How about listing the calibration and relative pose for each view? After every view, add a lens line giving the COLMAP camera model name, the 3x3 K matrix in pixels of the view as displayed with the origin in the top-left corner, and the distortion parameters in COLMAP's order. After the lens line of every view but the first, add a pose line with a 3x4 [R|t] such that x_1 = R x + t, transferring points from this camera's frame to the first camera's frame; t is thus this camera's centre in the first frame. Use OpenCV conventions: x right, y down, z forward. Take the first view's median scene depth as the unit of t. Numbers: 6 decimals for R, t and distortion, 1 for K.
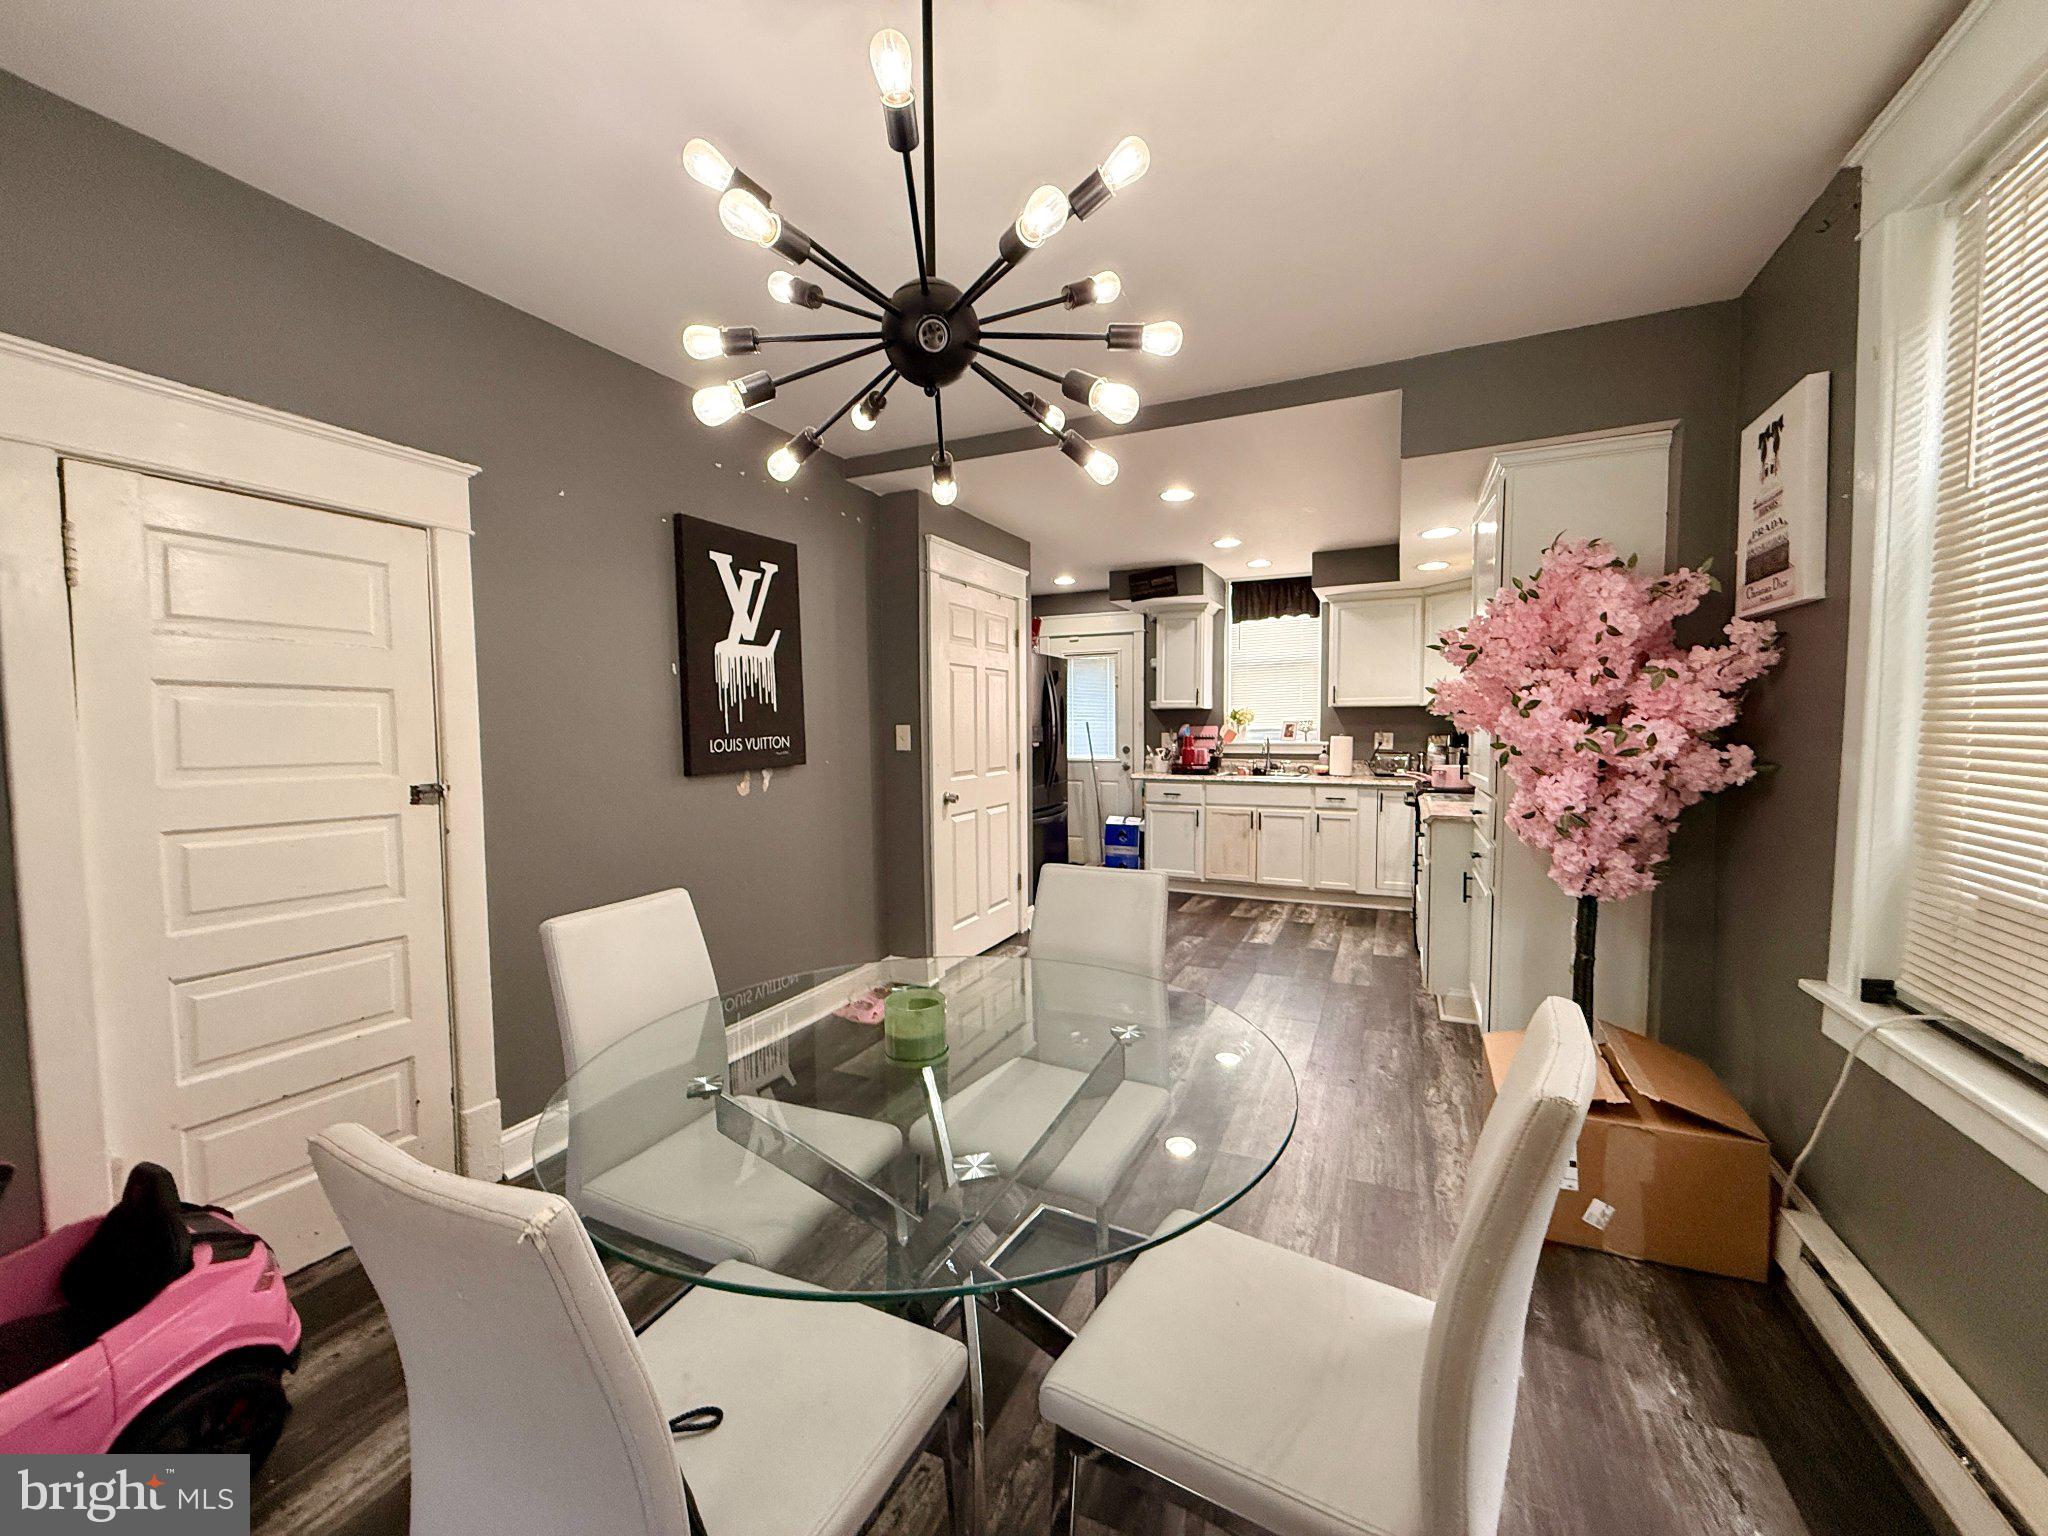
lens RADIAL K [[817.8, 0, 1021.1], [0, 817.8, 771.5], [0, 0, 1]] dist [0.000472, 0.000082]
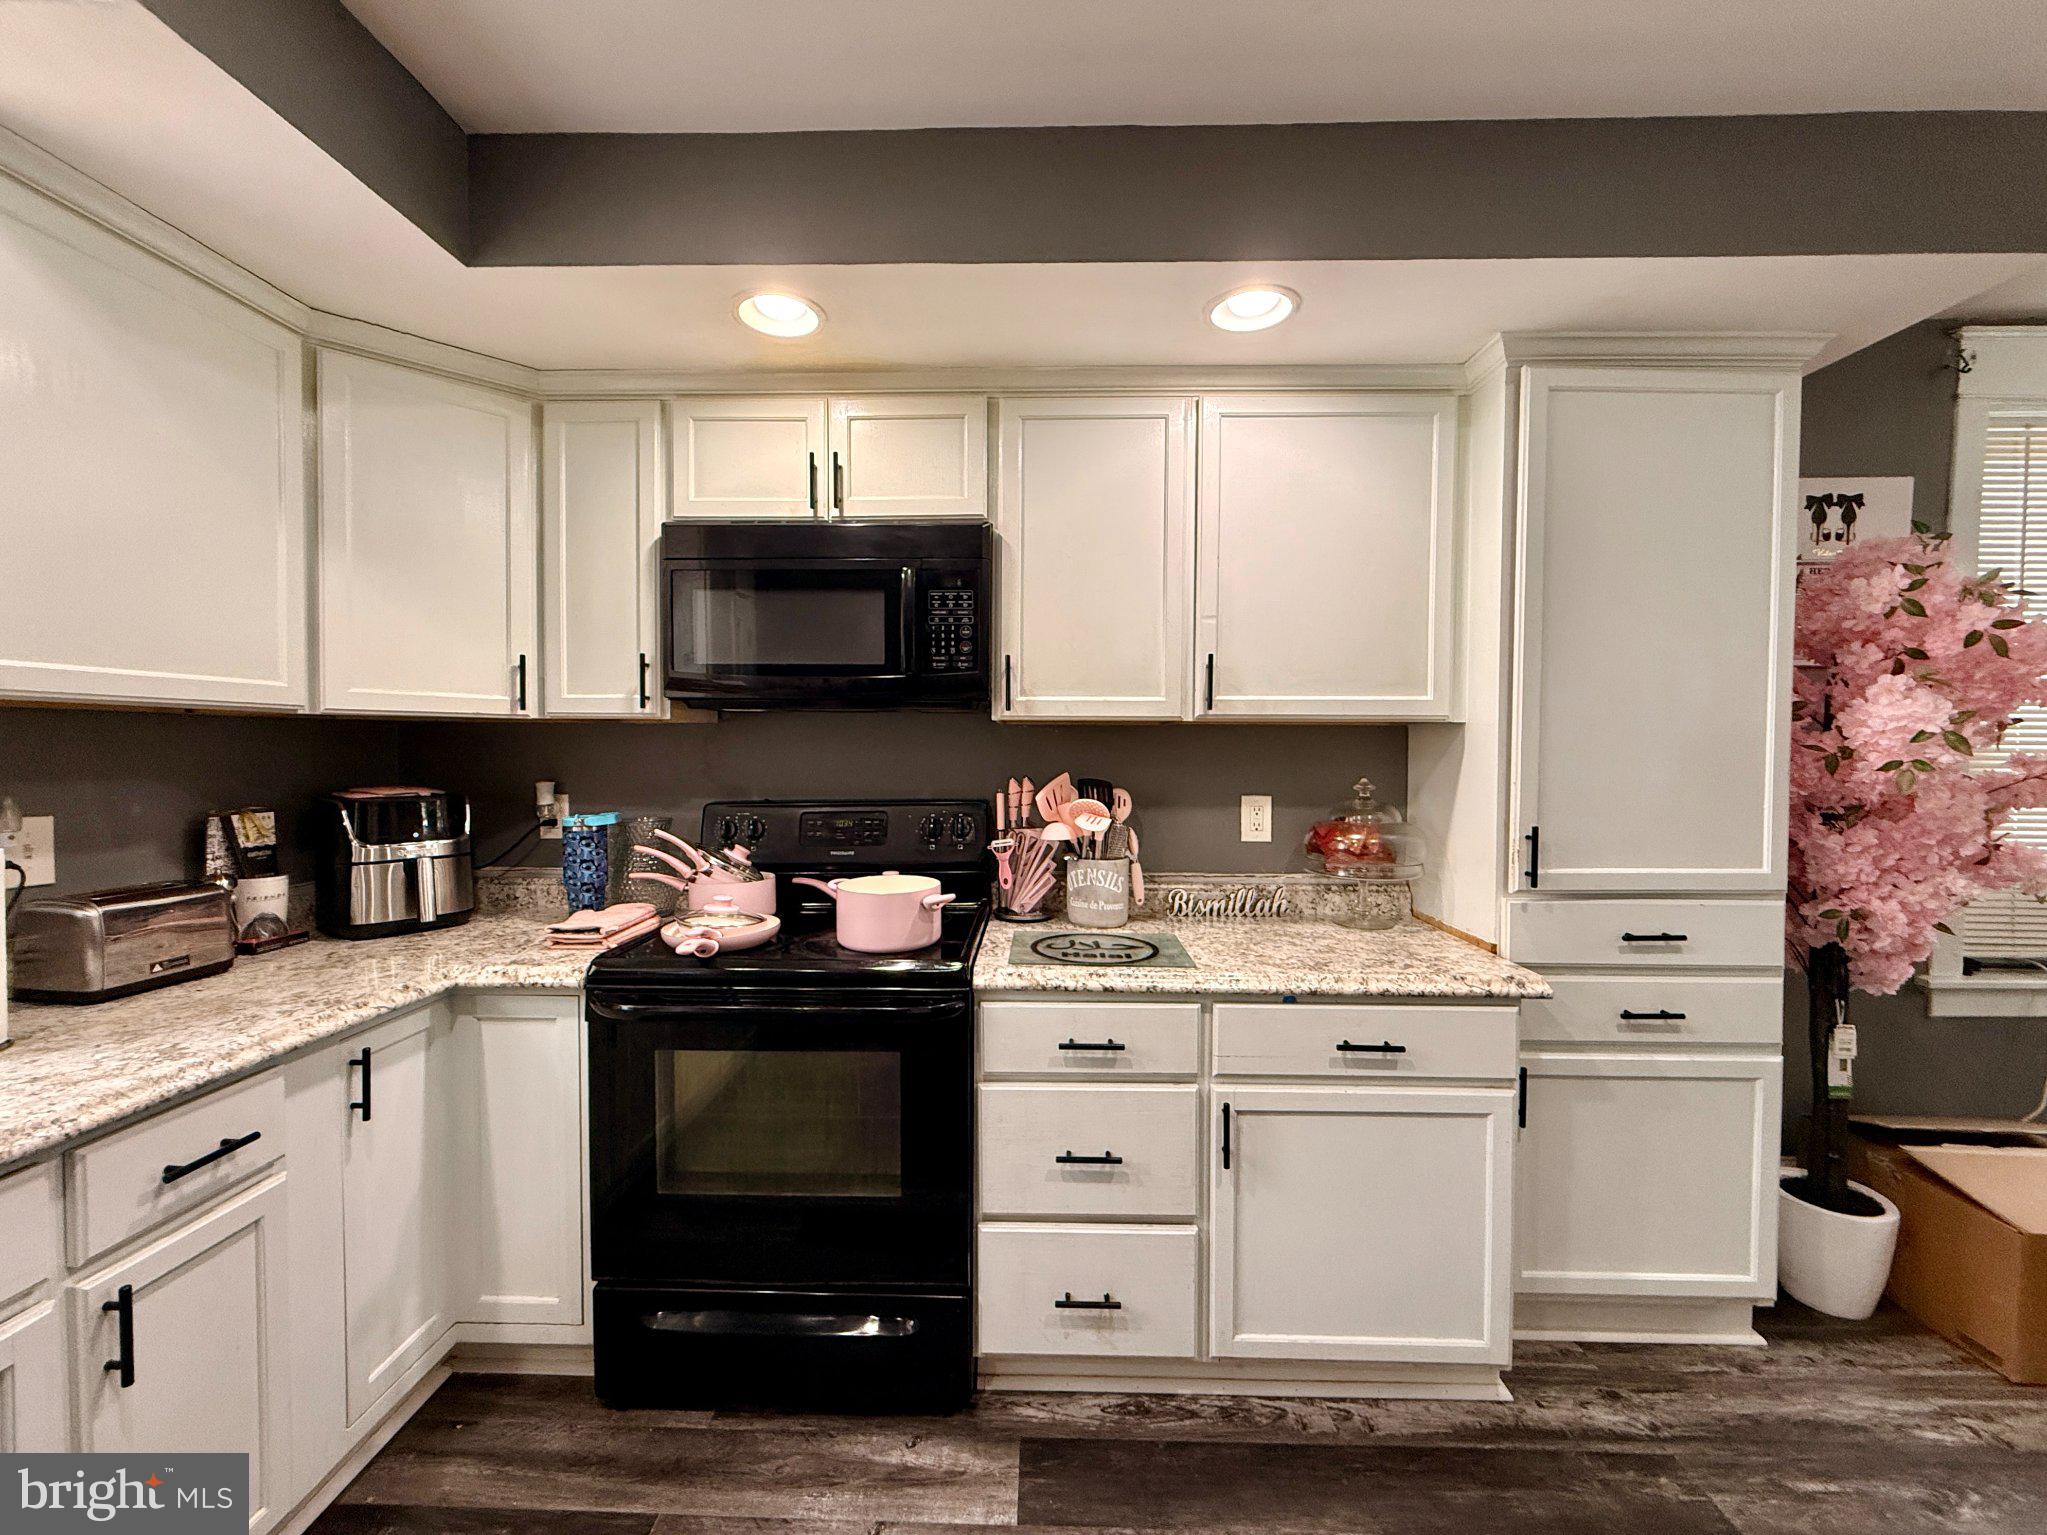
lens RADIAL K [[824.6, 0, 1018.5], [0, 824.6, 770.6], [0, 0, 1]] dist [0.001543, -0.000191]
pose [[-0.392369, -0.019713, 0.919597, 0.114686], [0.052792, 0.997640, 0.043910, -0.057284], [-0.918292, 0.065776, -0.390402, 0.848773]]
